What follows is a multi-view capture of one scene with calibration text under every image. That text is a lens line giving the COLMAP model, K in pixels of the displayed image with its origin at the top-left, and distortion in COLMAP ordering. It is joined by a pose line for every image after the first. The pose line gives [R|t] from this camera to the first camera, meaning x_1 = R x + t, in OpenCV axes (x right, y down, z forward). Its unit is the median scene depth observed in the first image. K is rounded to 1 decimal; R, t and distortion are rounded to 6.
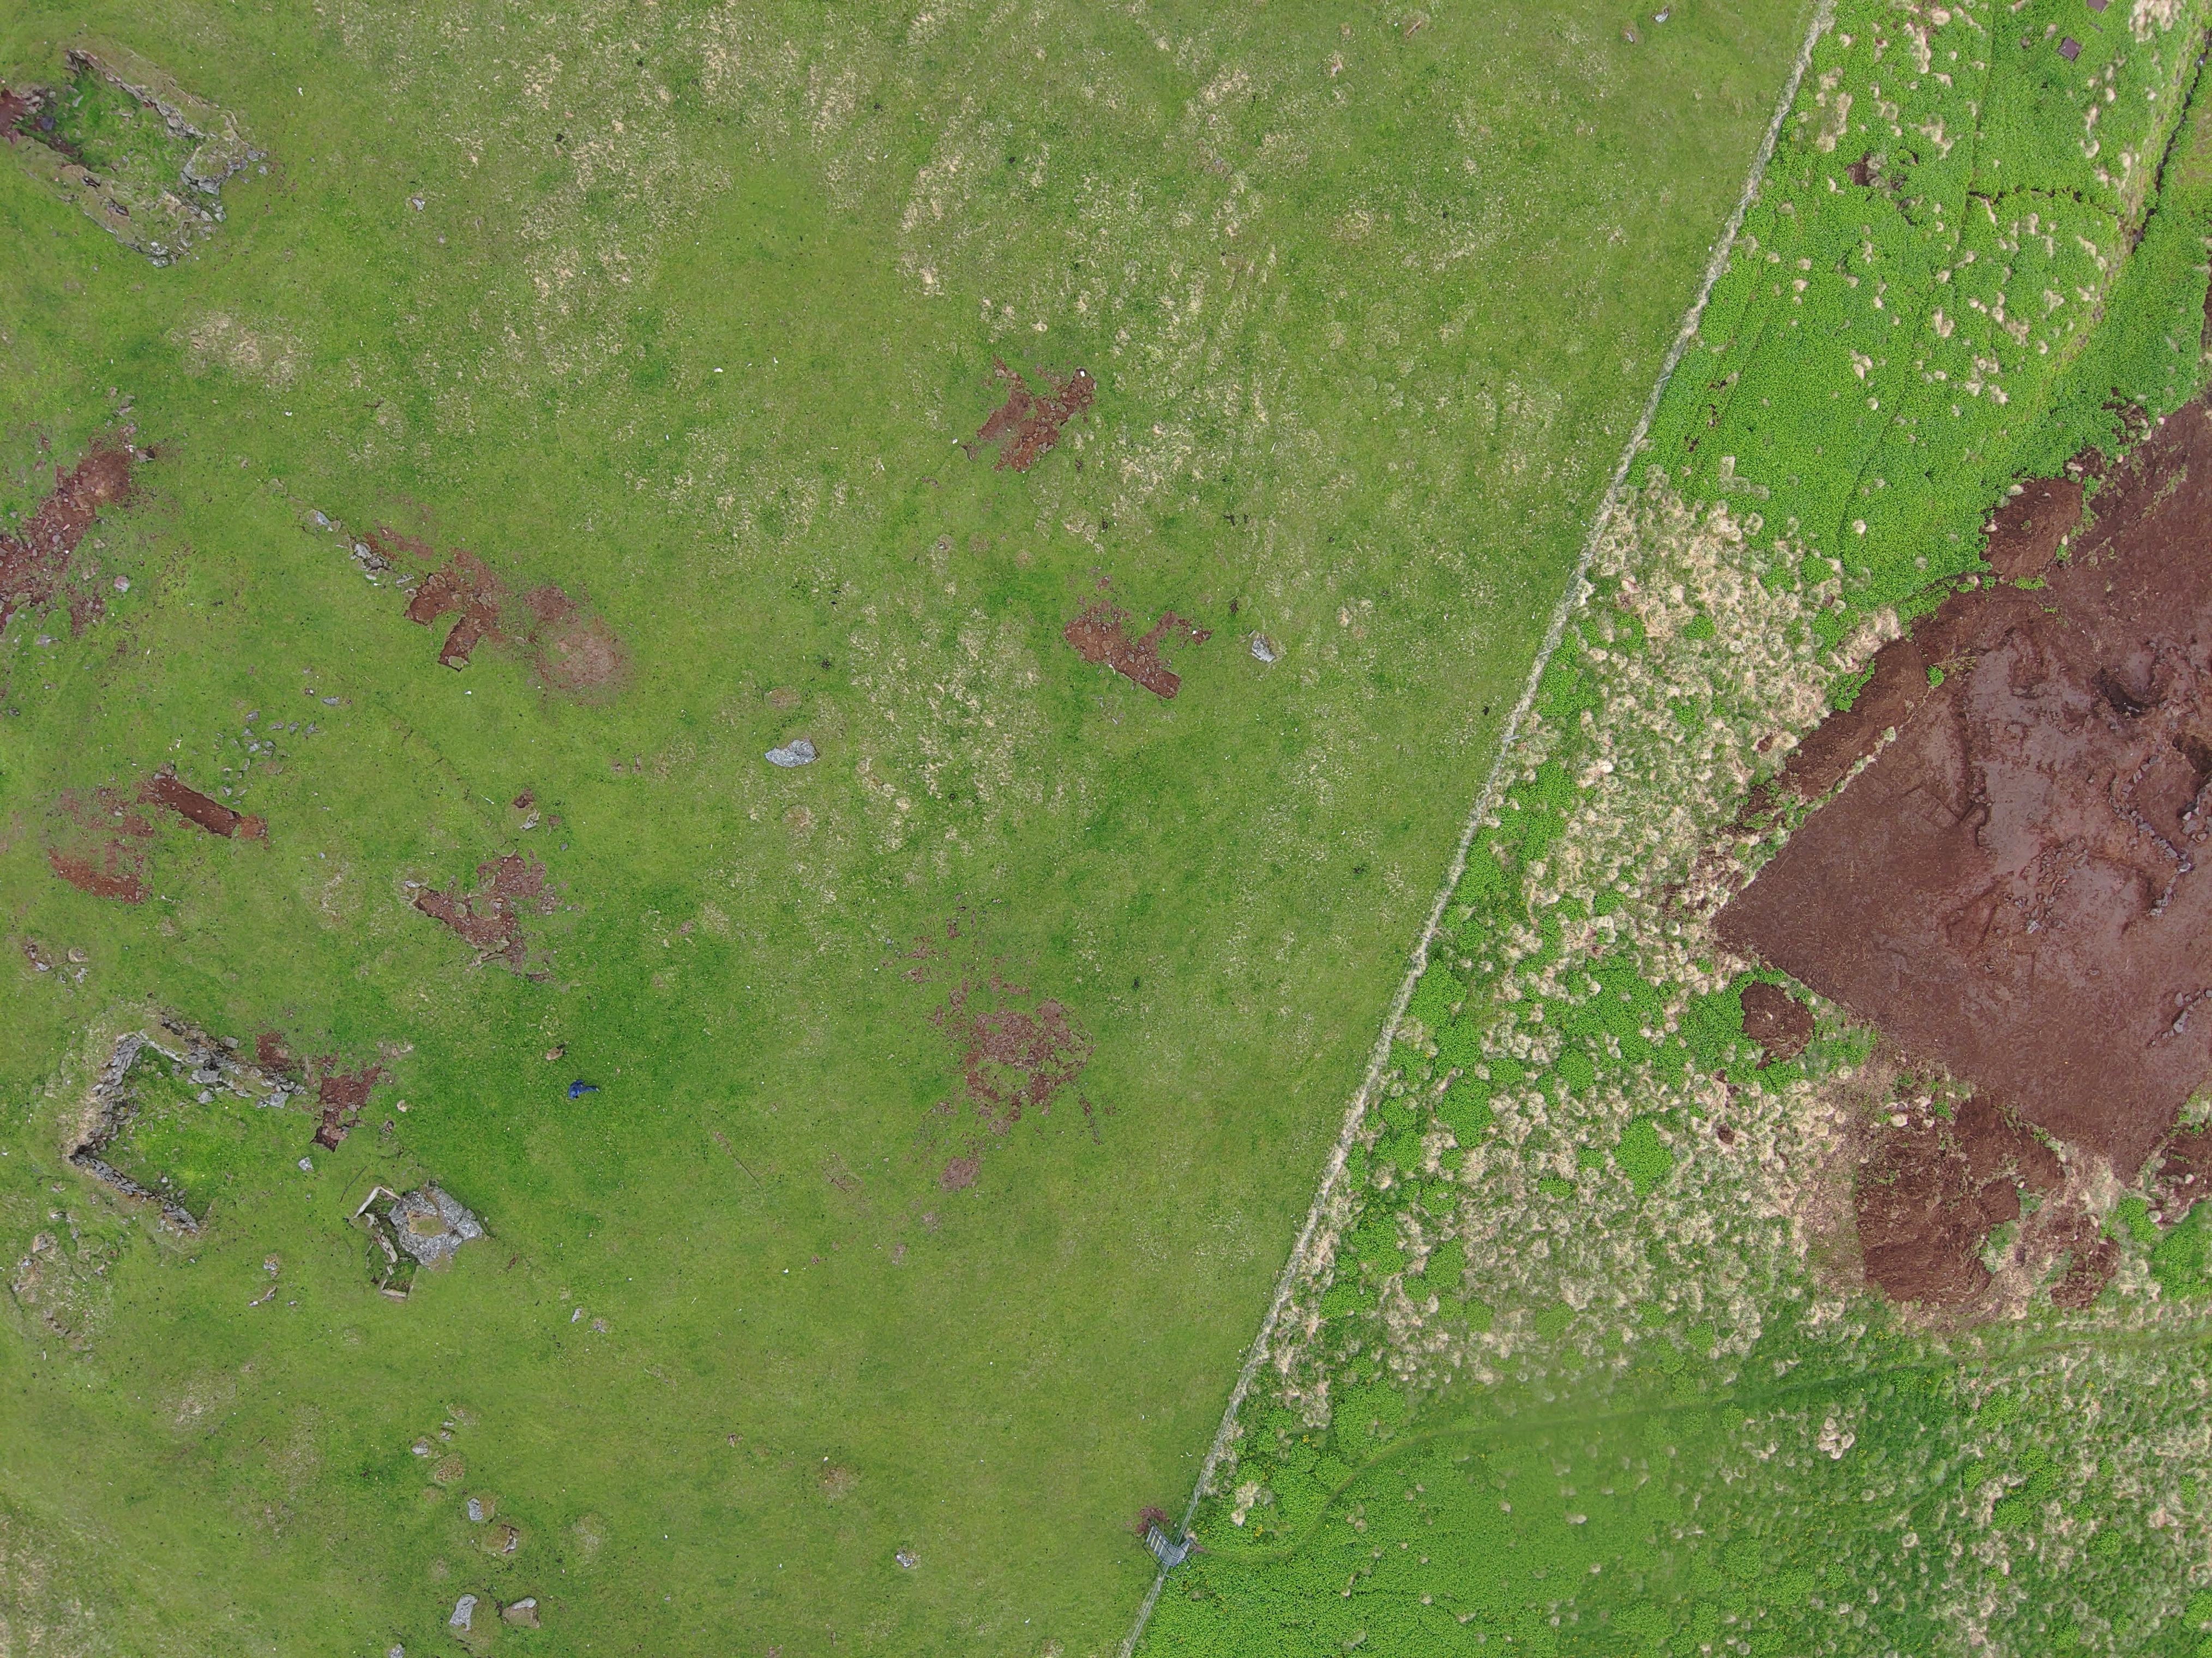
lens RADIAL K [[1308.0, 0, 1107.8], [0, 1308.0, 839.5], [0, 0, 1]] dist [0.101402, -0.142302]
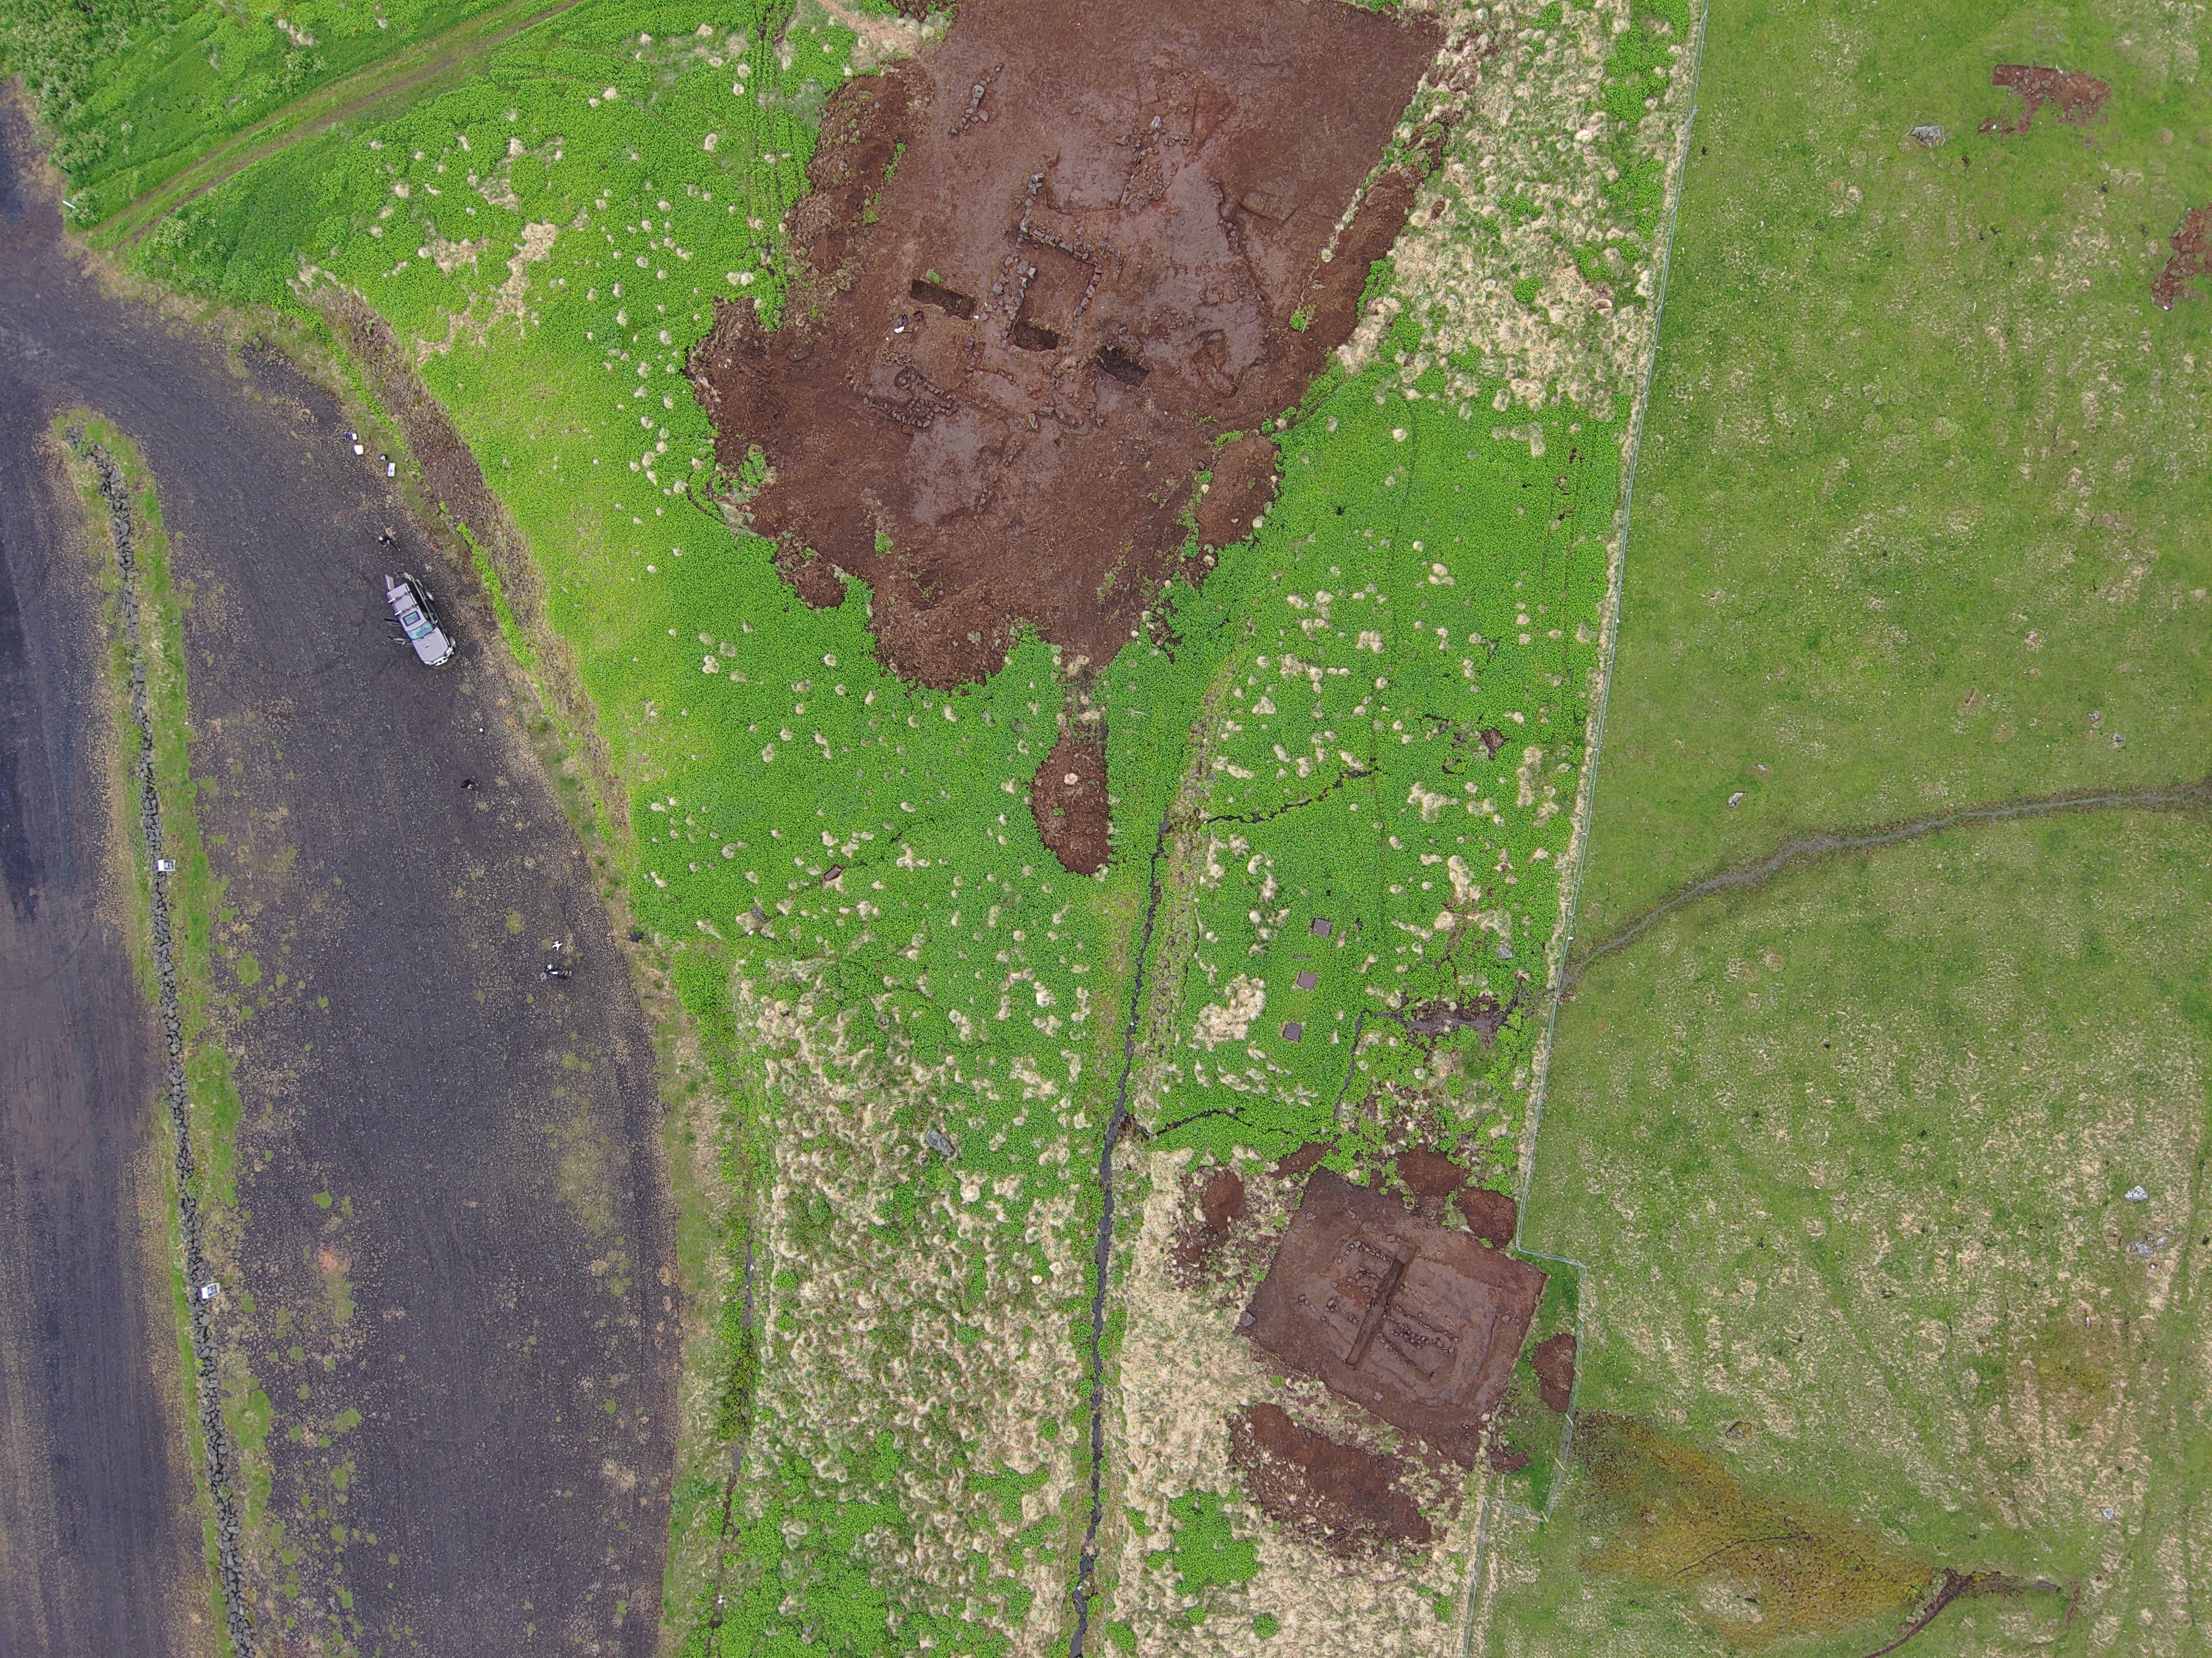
lens RADIAL K [[1308.0, 0, 1107.8], [0, 1308.0, 839.5], [0, 0, 1]] dist [0.101402, -0.142302]
pose [[-0.959659, 0.281140, 0.003891, 0.932178], [-0.281051, -0.959569, 0.015419, -0.531905], [0.008069, 0.013704, 0.999874, -0.102285]]
